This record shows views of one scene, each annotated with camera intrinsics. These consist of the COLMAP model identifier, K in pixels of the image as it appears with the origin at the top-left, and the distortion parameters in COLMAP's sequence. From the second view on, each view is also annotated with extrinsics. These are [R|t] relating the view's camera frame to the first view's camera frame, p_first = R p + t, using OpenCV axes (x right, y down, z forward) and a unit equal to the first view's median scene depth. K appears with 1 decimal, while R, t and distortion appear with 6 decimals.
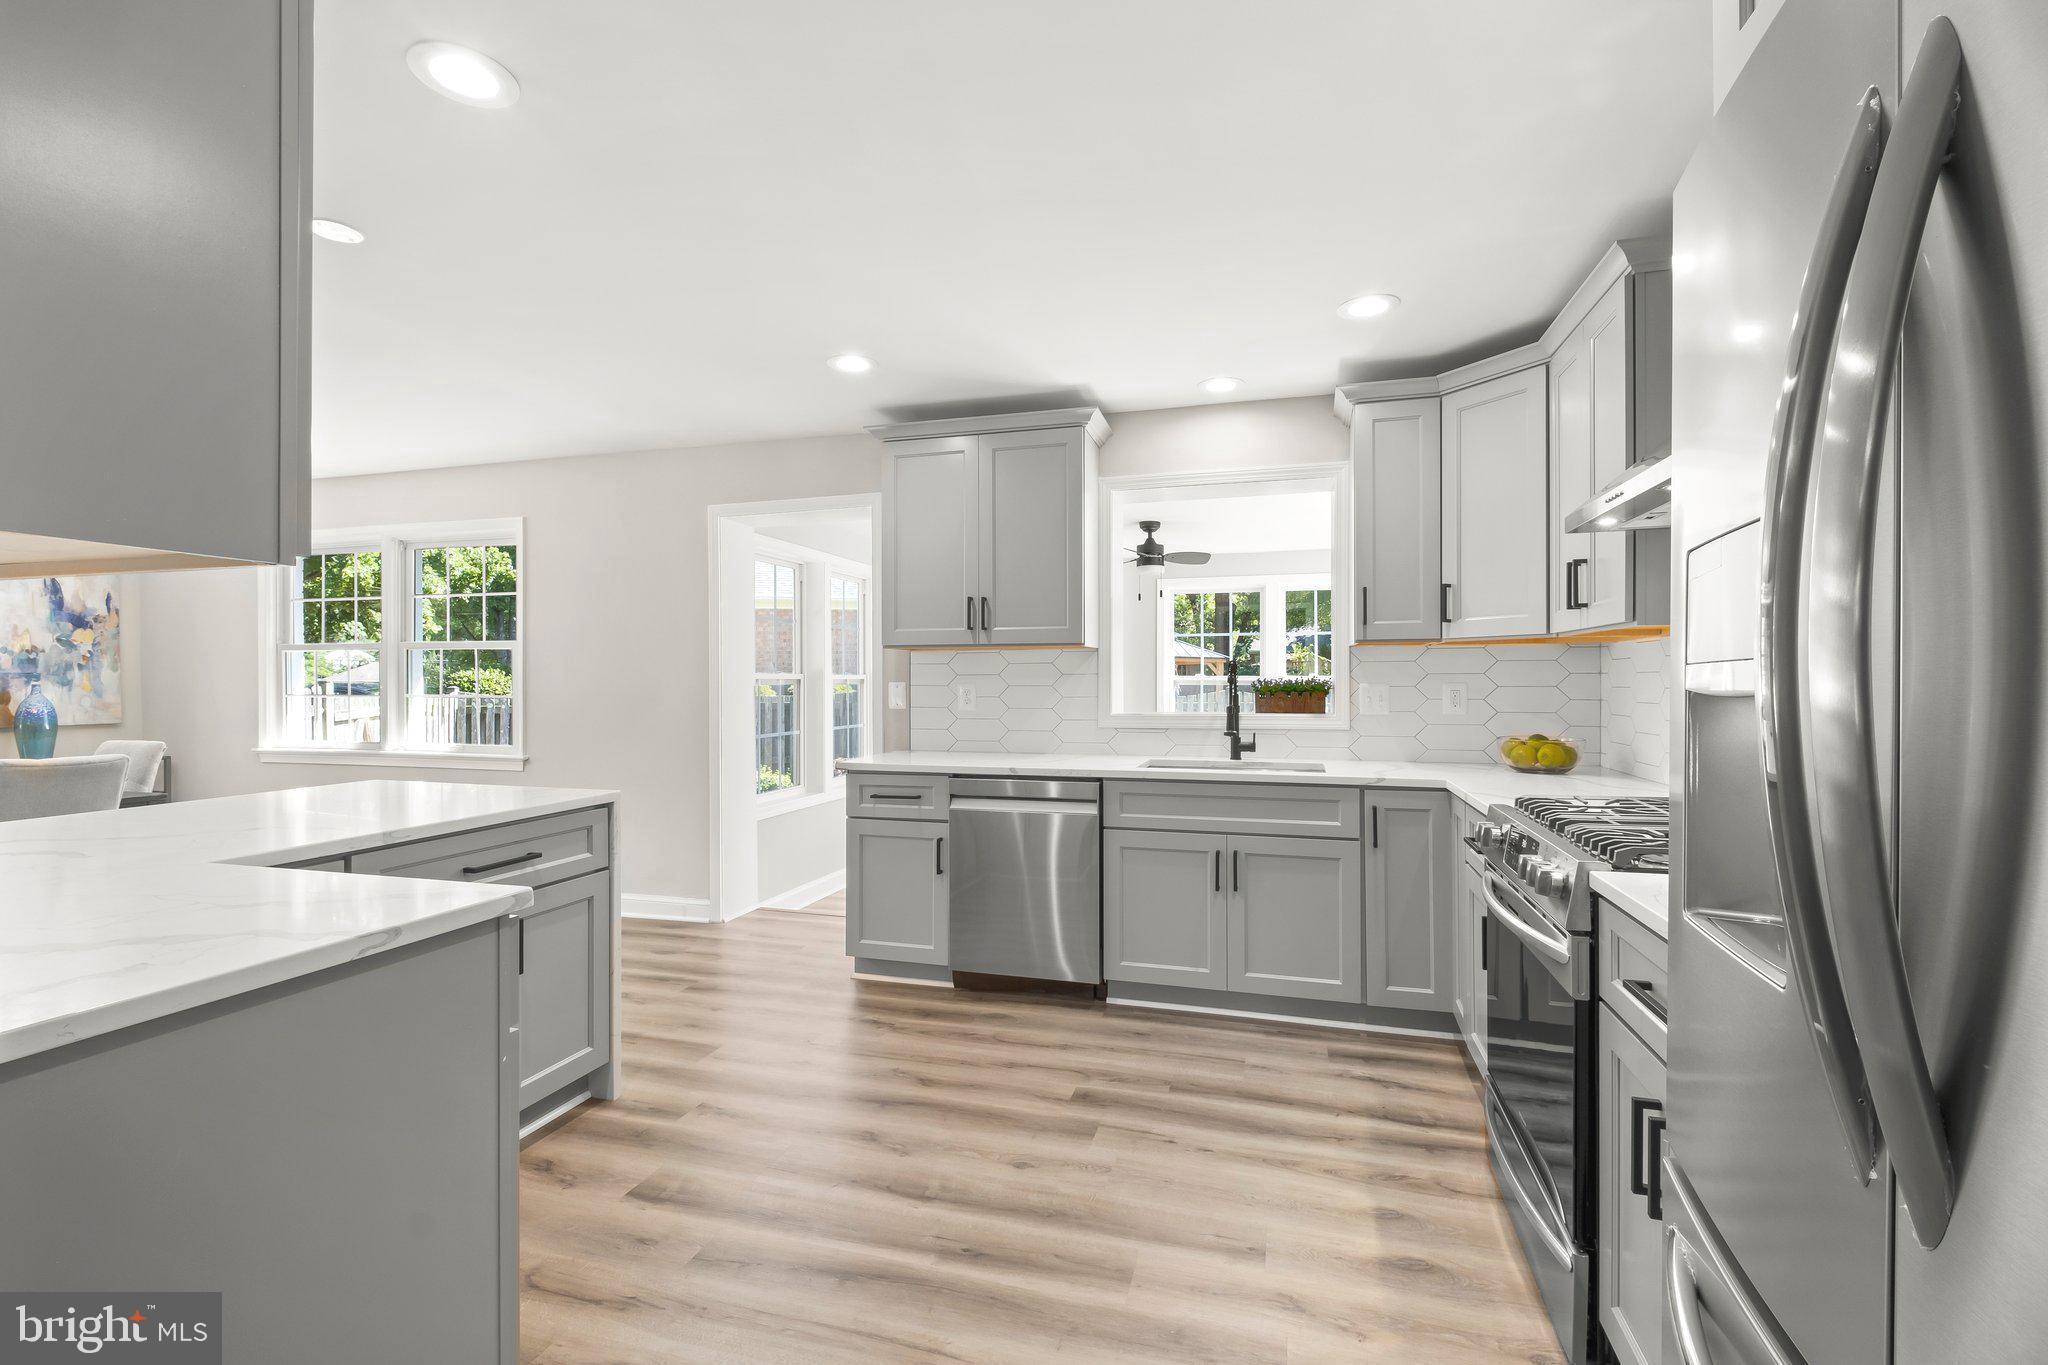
lens RADIAL K [[907.3, 0, 1029.1], [0, 907.3, 678.0], [0, 0, 1]] dist [-0.000154, -0.004996]
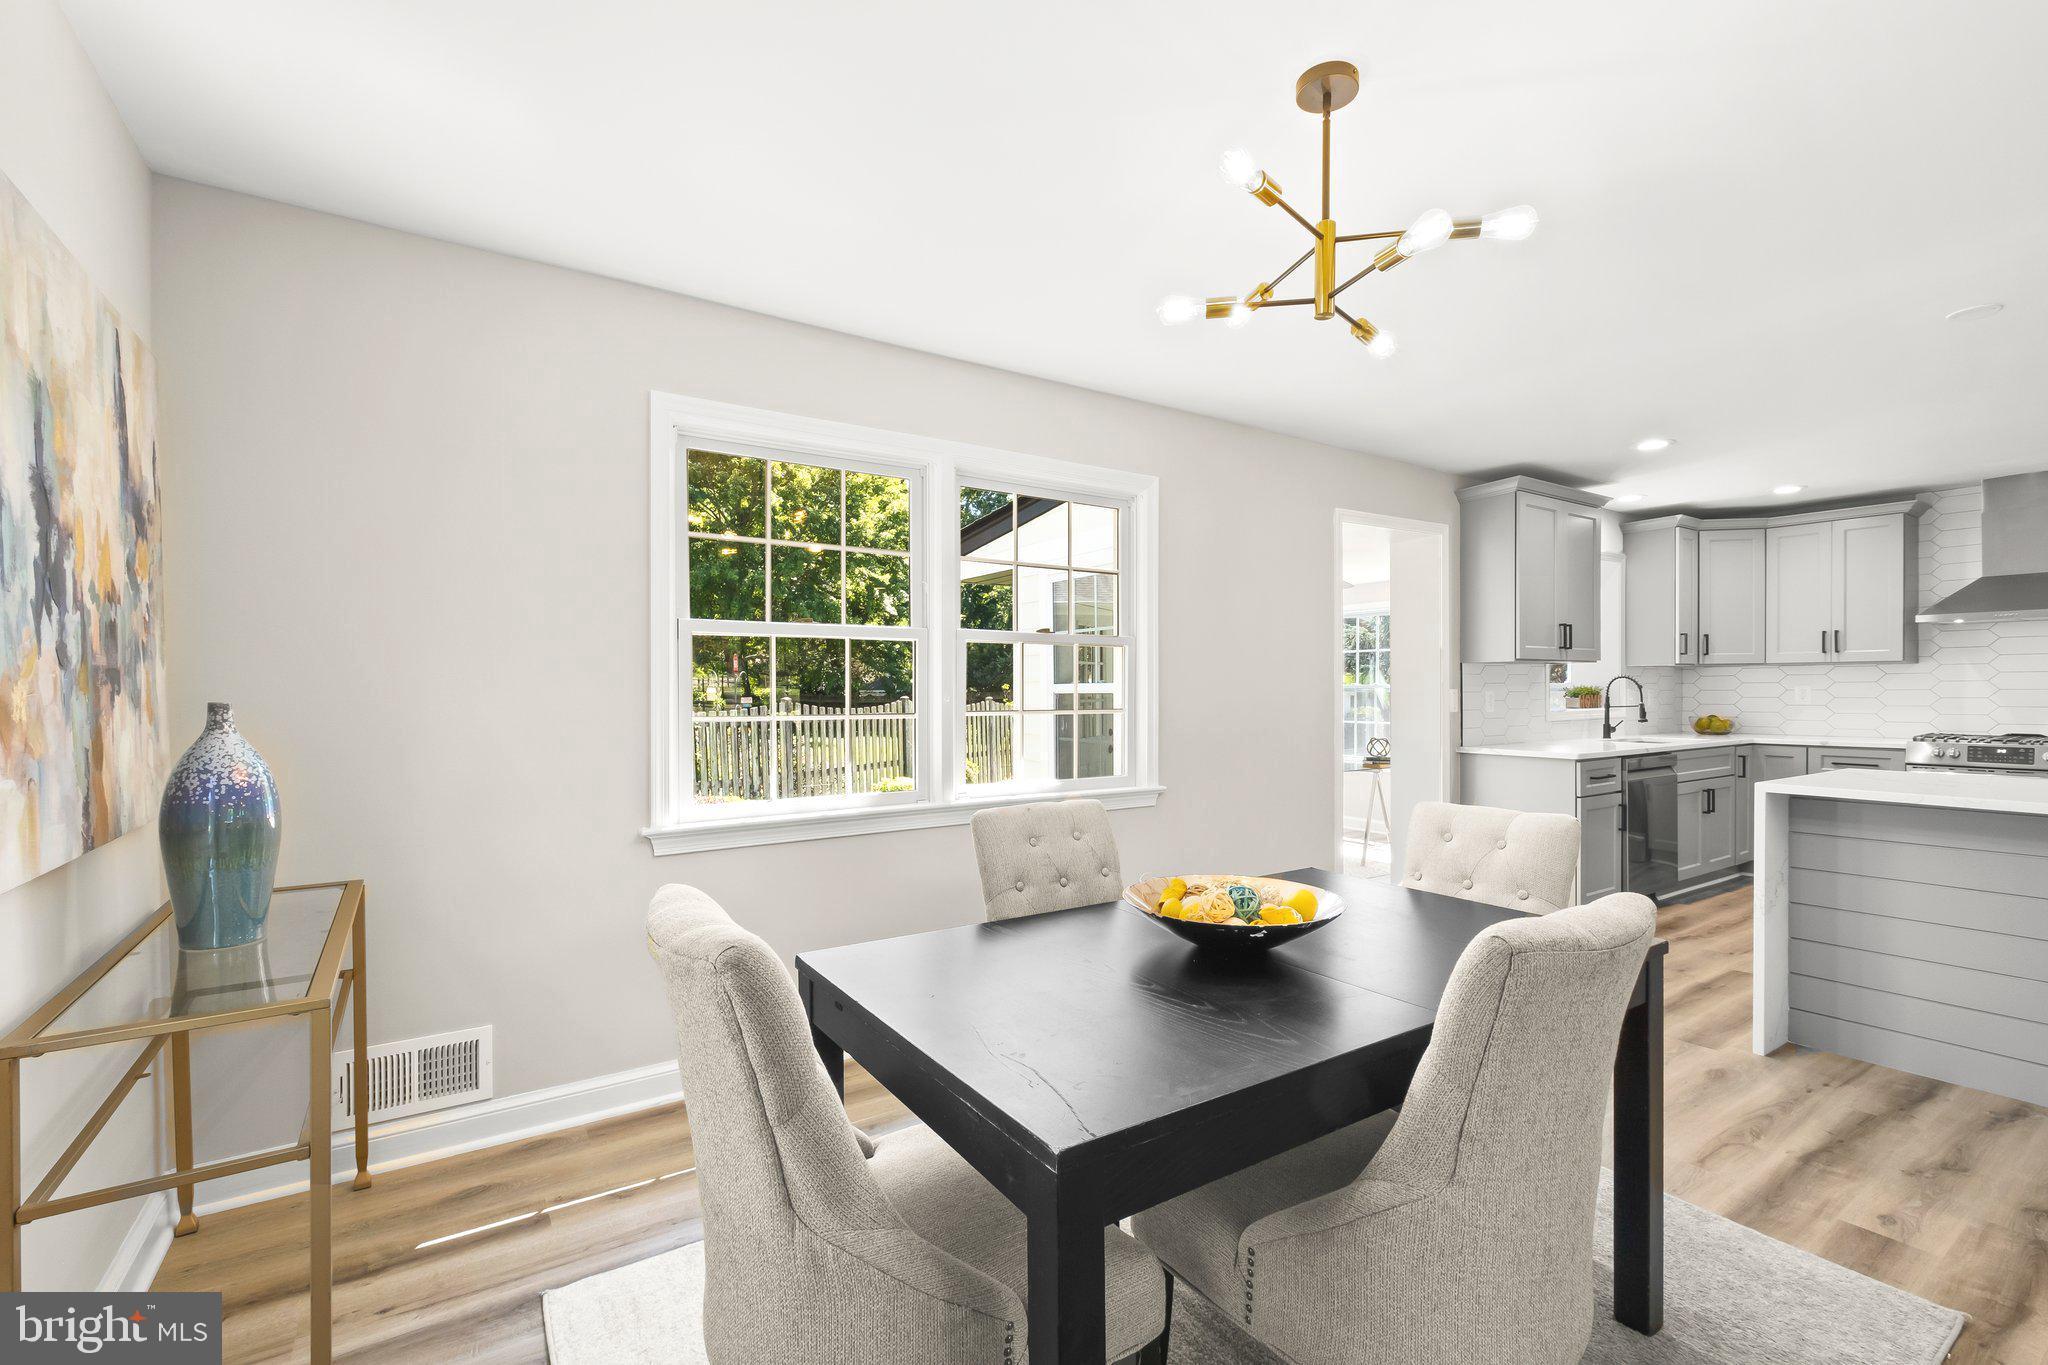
lens RADIAL K [[907.3, 0, 1029.1], [0, 907.3, 678.0], [0, 0, 1]] dist [-0.000154, -0.004996]
pose [[0.649020, 0.003859, 0.760762, -1.688886], [0.002727, 0.999969, -0.007399, -0.001209], [-0.760766, 0.006877, 0.648989, 0.840278]]
